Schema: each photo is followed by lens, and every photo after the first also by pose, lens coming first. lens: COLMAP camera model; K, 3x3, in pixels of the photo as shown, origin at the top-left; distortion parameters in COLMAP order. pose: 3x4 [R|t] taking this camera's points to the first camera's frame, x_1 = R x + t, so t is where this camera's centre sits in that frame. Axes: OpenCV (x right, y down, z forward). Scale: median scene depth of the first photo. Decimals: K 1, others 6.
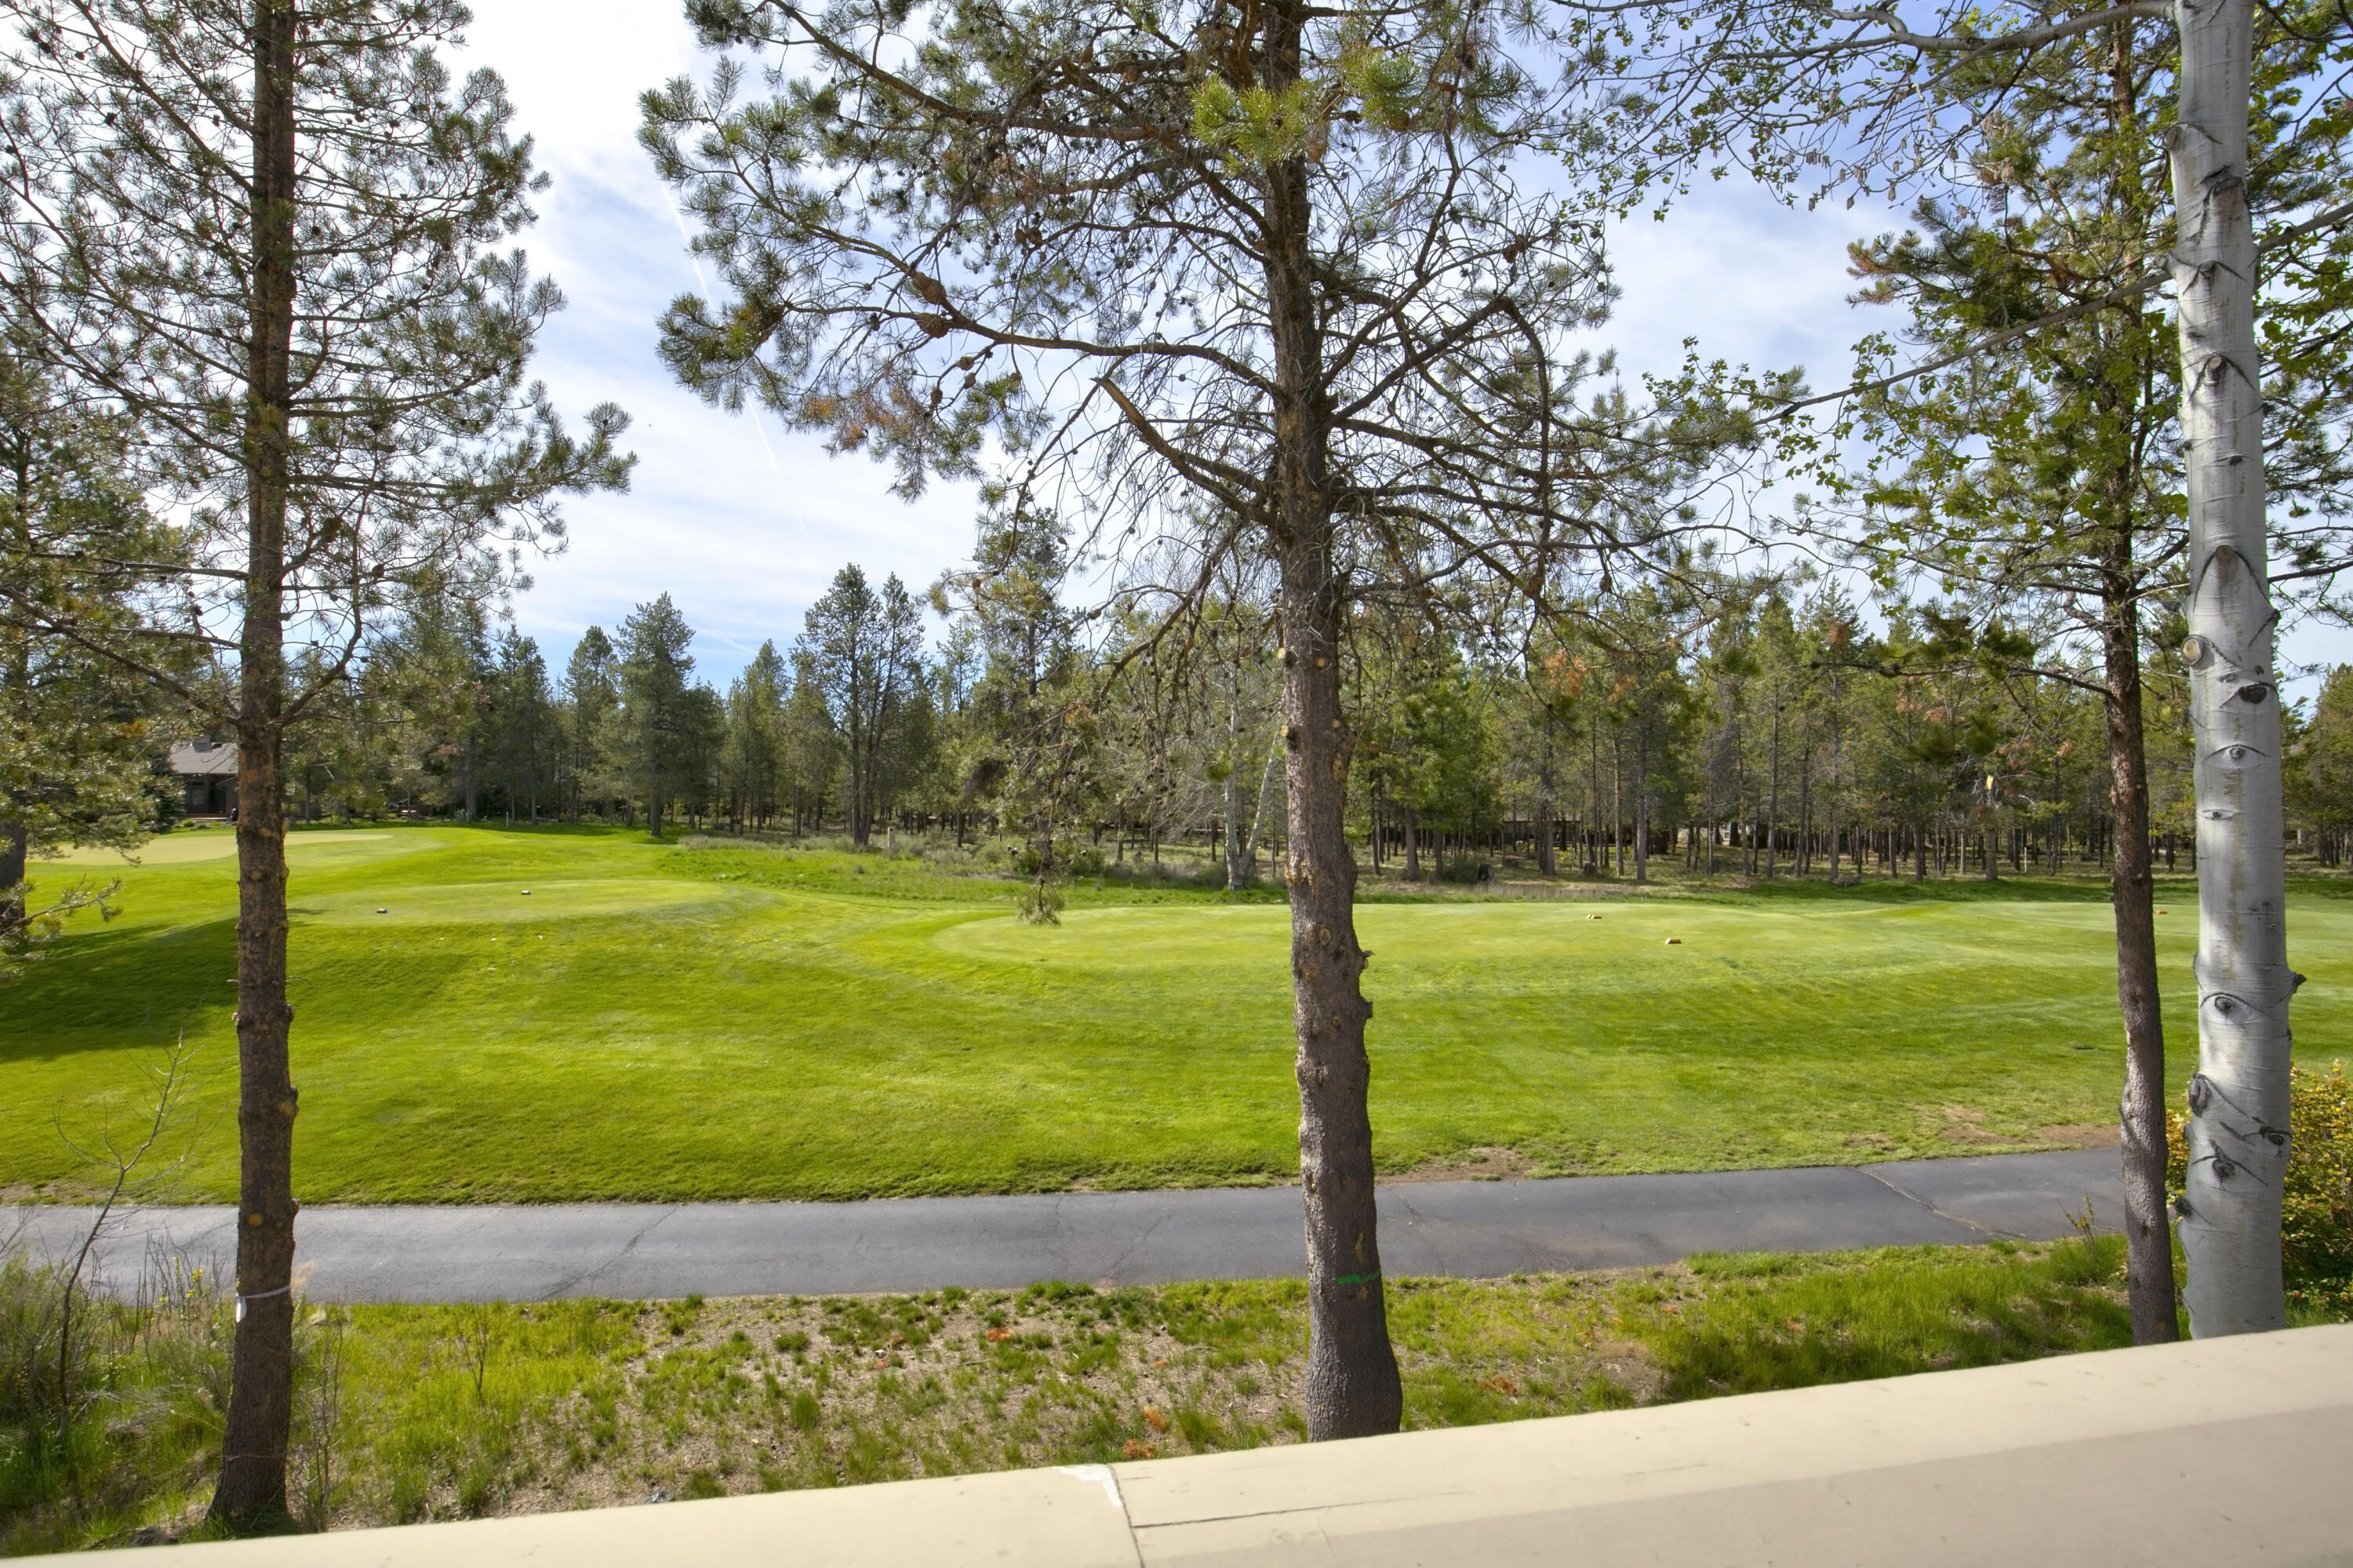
lens RADIAL K [[1085.3, 0, 1177.2], [0, 1085.3, 772.7], [0, 0, 1]] dist [-0.005965, -0.000262]
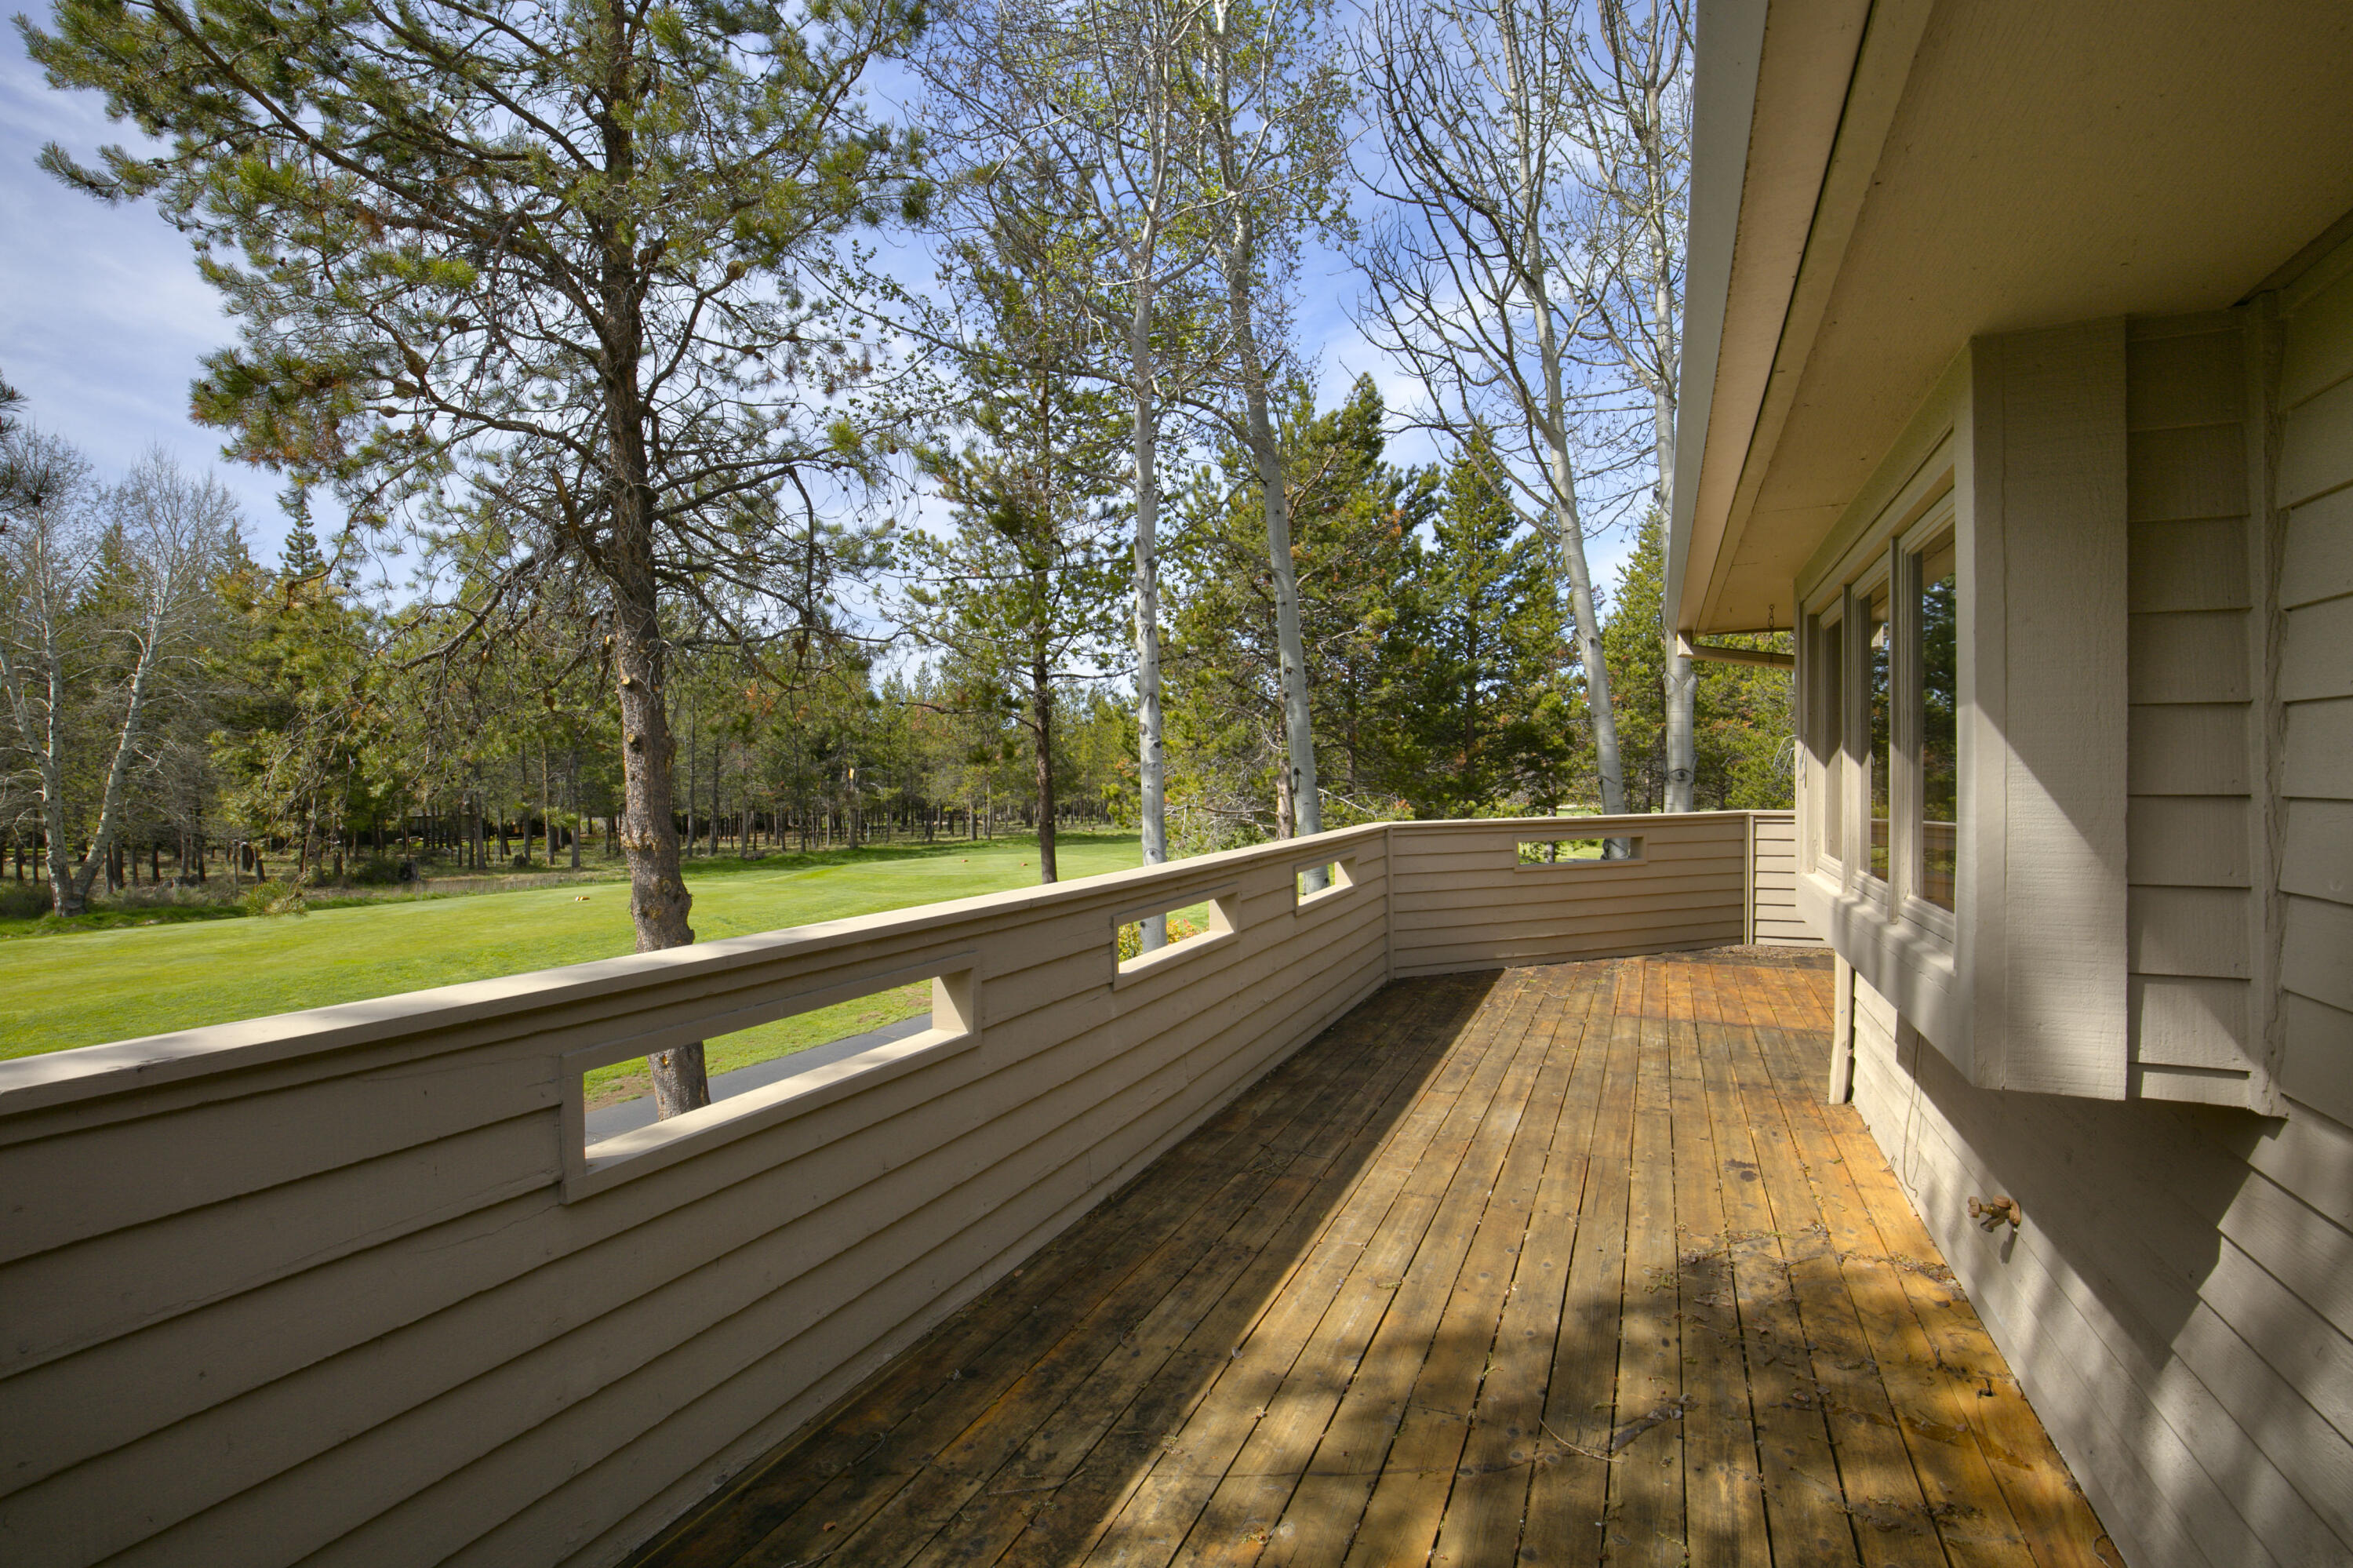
lens RADIAL K [[1085.3, 0, 1176.3], [0, 1085.3, 782.2], [0, 0, 1]] dist [-0.005965, -0.000262]
pose [[0.556743, -0.006624, 0.830658, -0.130928], [-0.007474, 0.999888, 0.012983, -0.000939], [-0.830651, -0.013436, 0.556631, -0.062914]]
